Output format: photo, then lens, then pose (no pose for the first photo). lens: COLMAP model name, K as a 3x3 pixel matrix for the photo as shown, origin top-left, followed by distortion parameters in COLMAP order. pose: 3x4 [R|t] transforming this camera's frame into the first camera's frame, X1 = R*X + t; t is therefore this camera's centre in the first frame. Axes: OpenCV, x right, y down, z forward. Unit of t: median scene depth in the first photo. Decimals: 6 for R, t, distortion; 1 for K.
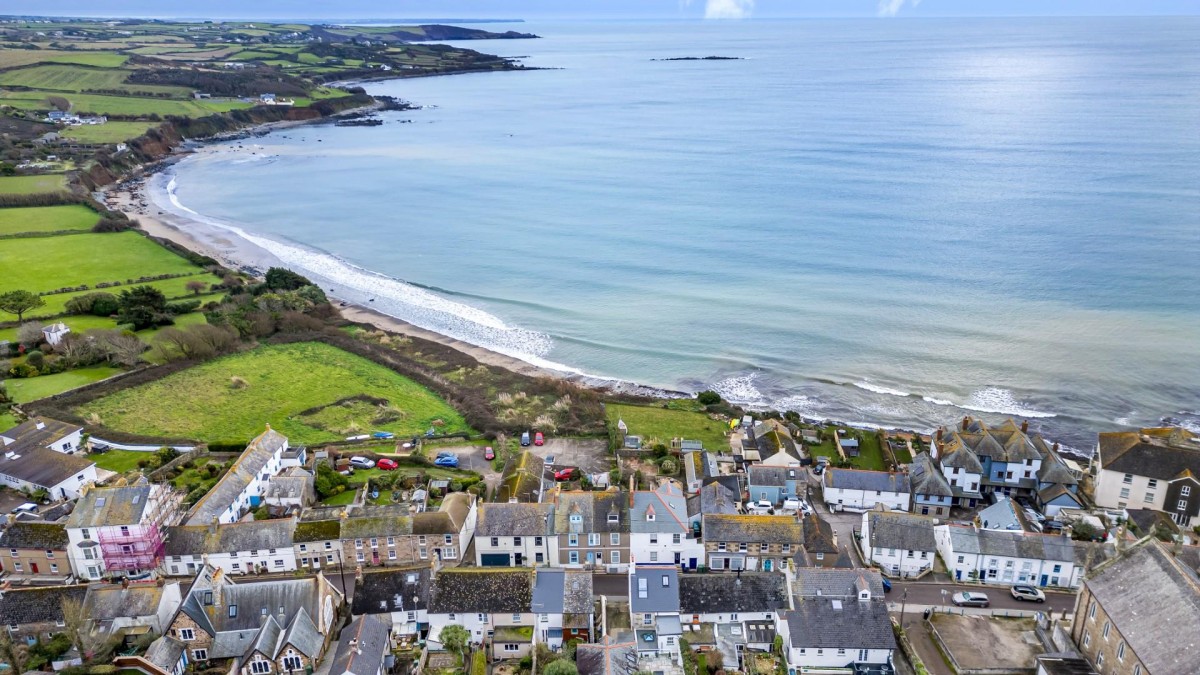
lens RADIAL K [[829.6, 0, 598.5], [0, 829.6, 324.0], [0, 0, 1]] dist [0.091403, -0.093401]
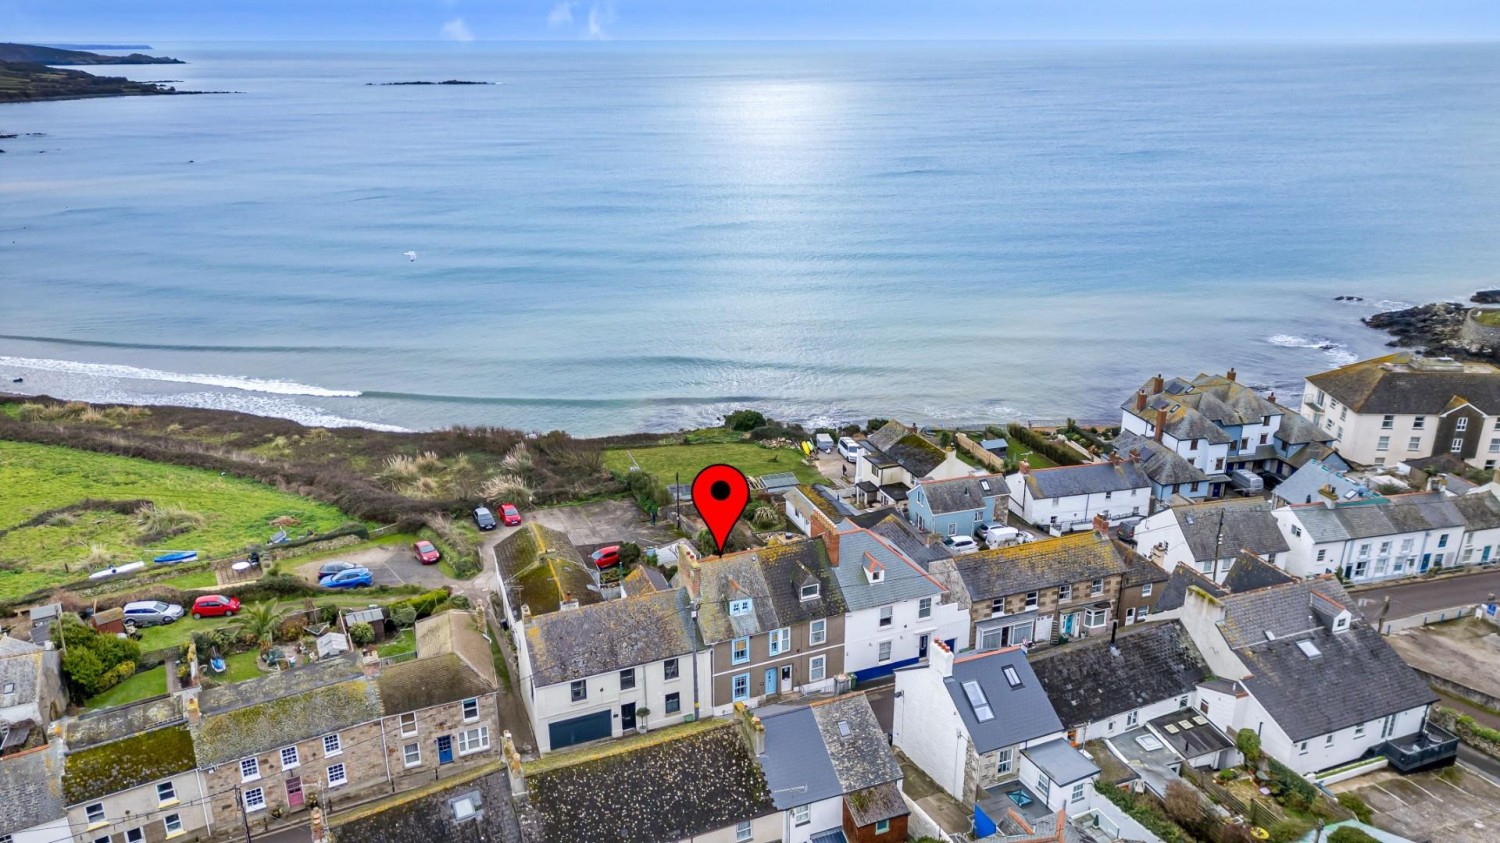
lens RADIAL K [[1037.0, 0, 748.1], [0, 1037.0, 404.6], [0, 0, 1]] dist [0.091403, -0.093401]
pose [[0.920017, -0.113269, 0.375153, -0.234992], [0.120690, 0.992683, 0.003742, 0.113123], [-0.372832, 0.041834, 0.926955, 0.423677]]
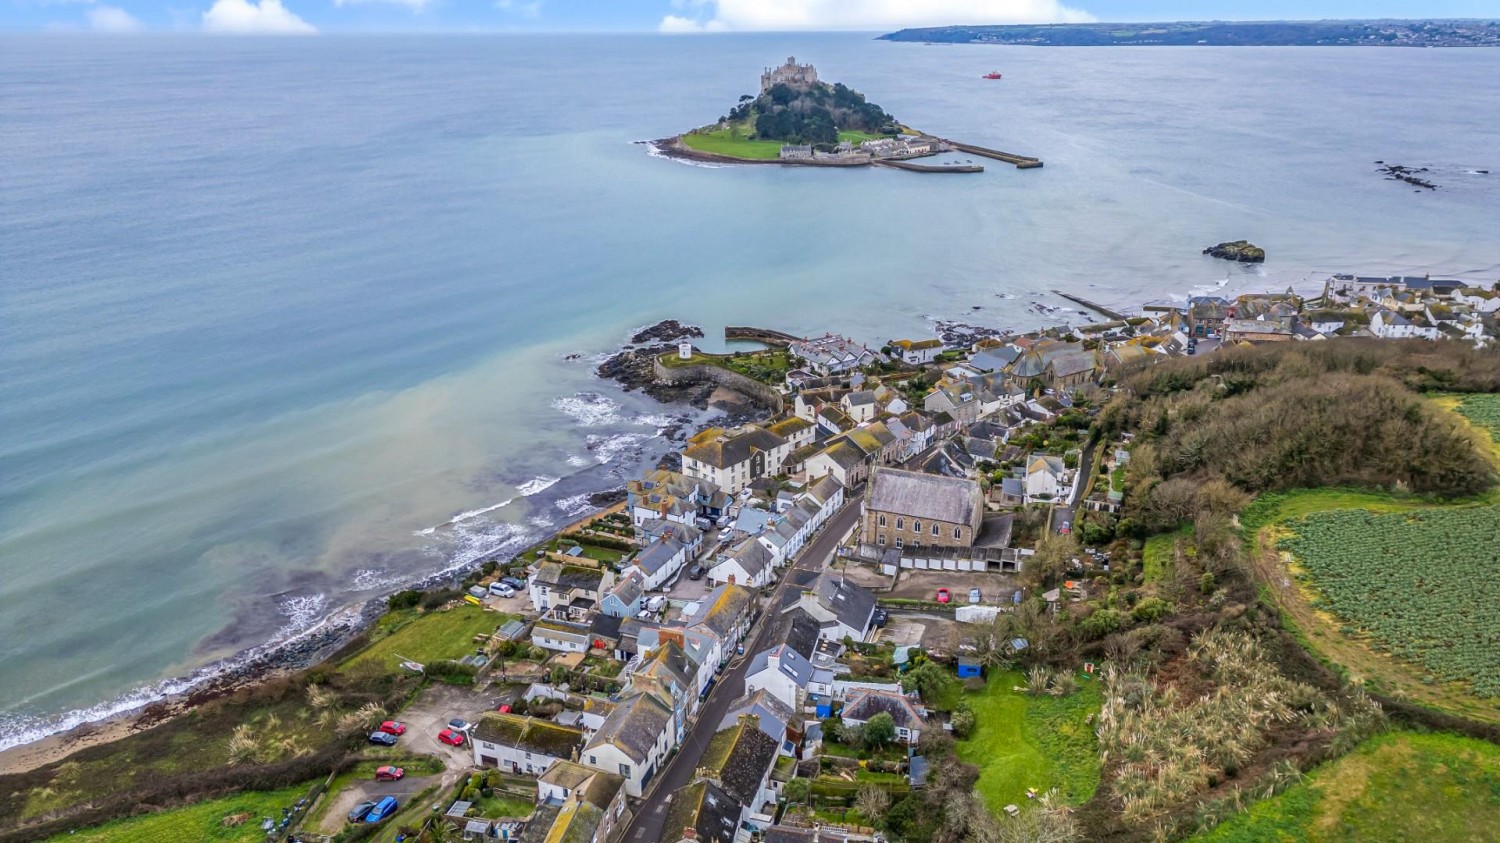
lens RADIAL K [[1051.3, 0, 741.5], [0, 1051.3, 391.3], [0, 0, 1]] dist [0.096834, -0.095566]
pose [[0.284318, -0.300807, 0.910318, -1.054317], [0.322097, 0.924284, 0.204822, -0.331412], [-0.903004, 0.234976, 0.359680, 0.372315]]
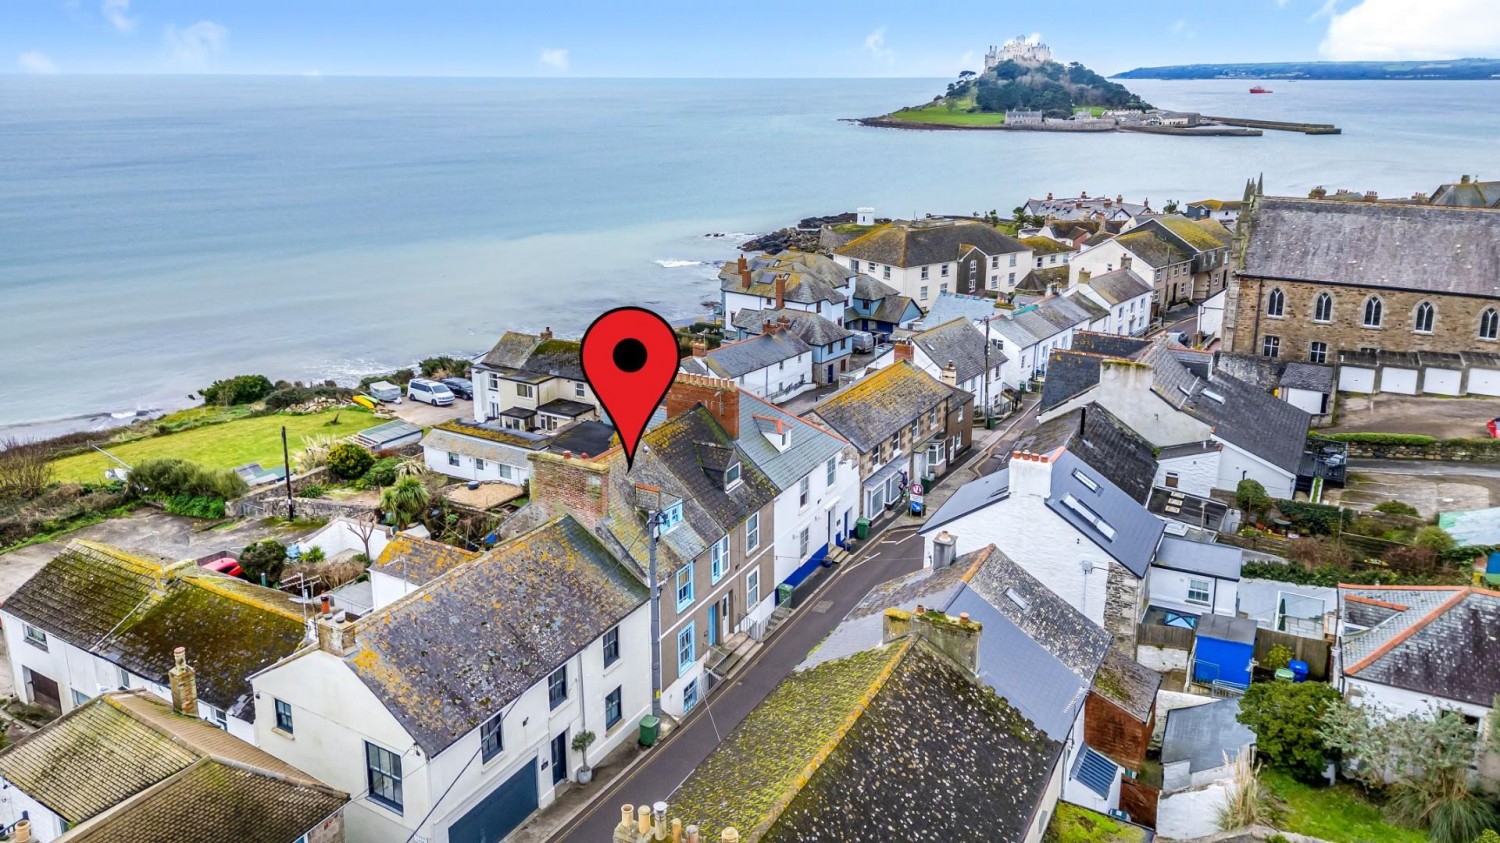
lens RADIAL K [[1037.0, 0, 748.1], [0, 1037.0, 404.6], [0, 0, 1]] dist [0.091403, -0.093401]
pose [[0.462353, -0.243354, 0.852648, -0.311224], [0.282217, 0.951983, 0.118671, 0.159156], [-0.840585, 0.185764, 0.508830, 0.774700]]
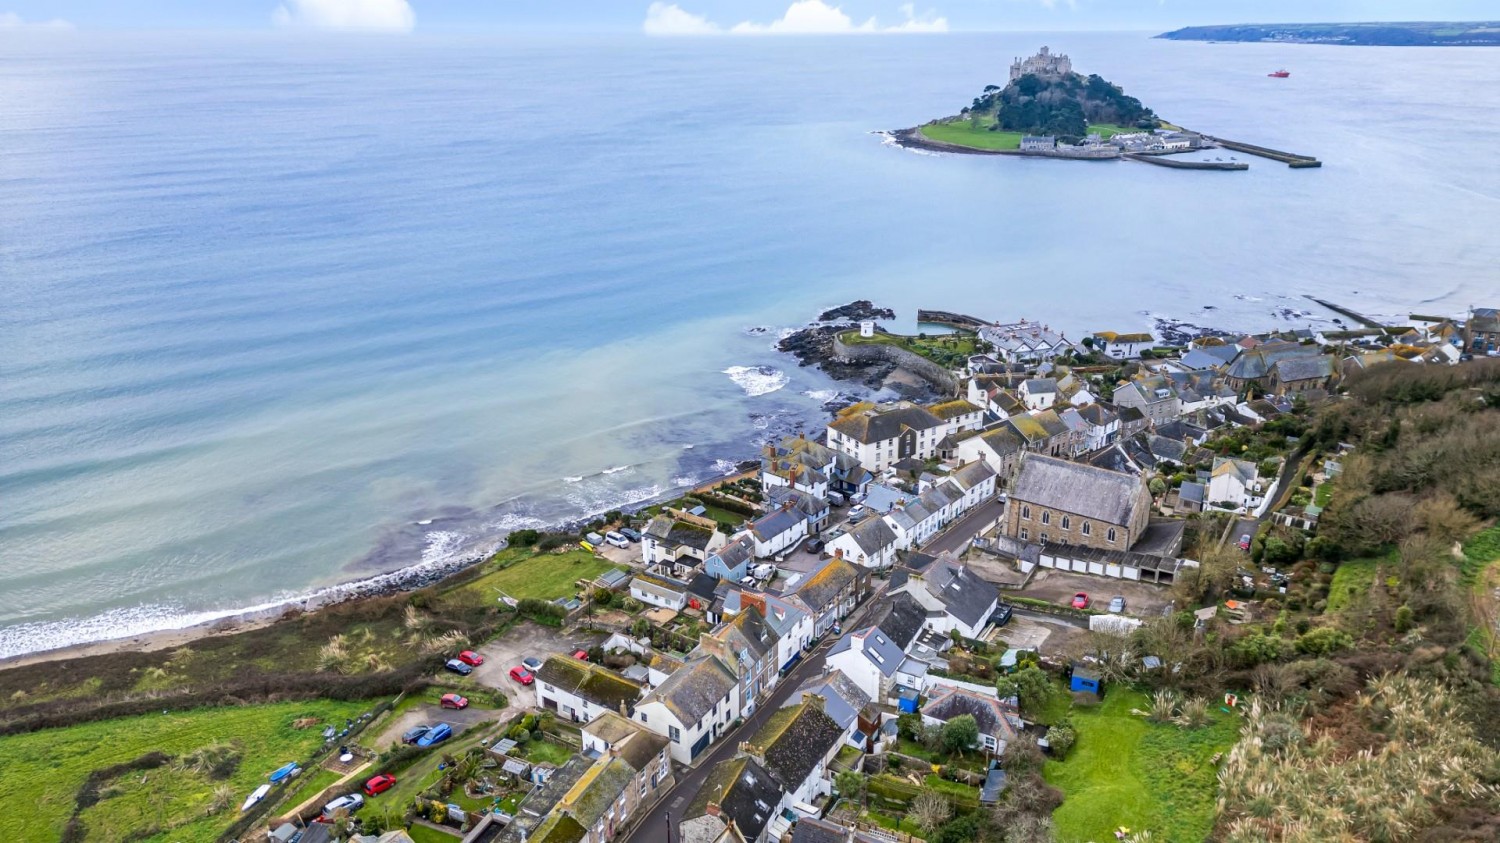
lens RADIAL K [[1037.0, 0, 748.1], [0, 1037.0, 404.6], [0, 0, 1]] dist [0.091403, -0.093401]
pose [[0.497314, -0.280416, 0.821003, -0.895000], [0.283473, 0.946904, 0.151708, -0.205697], [-0.819953, 0.157286, 0.550399, 0.304144]]
